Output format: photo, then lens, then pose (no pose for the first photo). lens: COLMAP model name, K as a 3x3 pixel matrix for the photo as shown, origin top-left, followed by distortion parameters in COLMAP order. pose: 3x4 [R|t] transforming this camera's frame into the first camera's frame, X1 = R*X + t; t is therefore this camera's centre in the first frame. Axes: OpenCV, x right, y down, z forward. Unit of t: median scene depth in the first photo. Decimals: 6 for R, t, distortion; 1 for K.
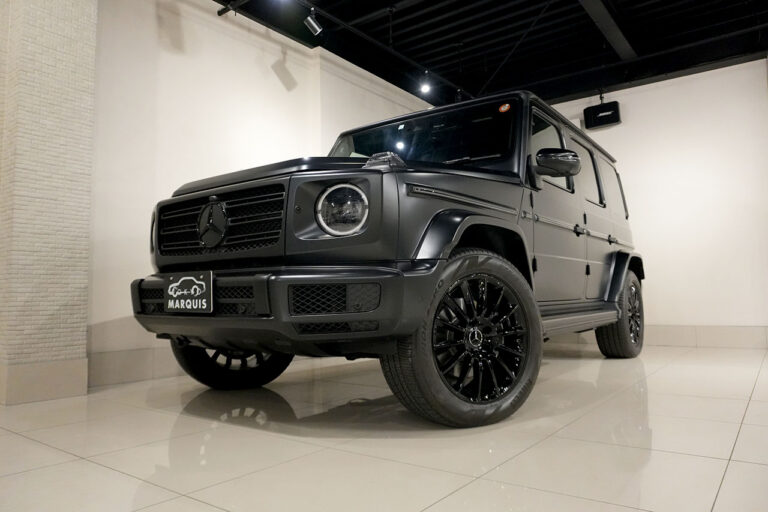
lens RADIAL K [[553.1, 0, 384.0], [0, 553.1, 256.0], [0, 0, 1]] dist [-0.041362, 0.000707]
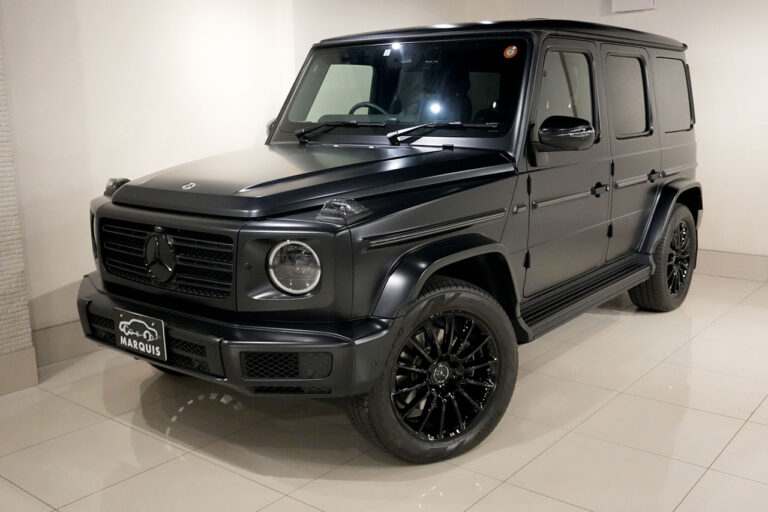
lens RADIAL K [[775.0, 0, 384.0], [0, 775.0, 256.0], [0, 0, 1]] dist [0.006445, 0.006261]
pose [[0.999300, 0.012288, -0.035341, 0.115404], [-0.001886, 0.959871, 0.280434, -0.438213], [0.037369, -0.280171, 0.959223, -0.246192]]
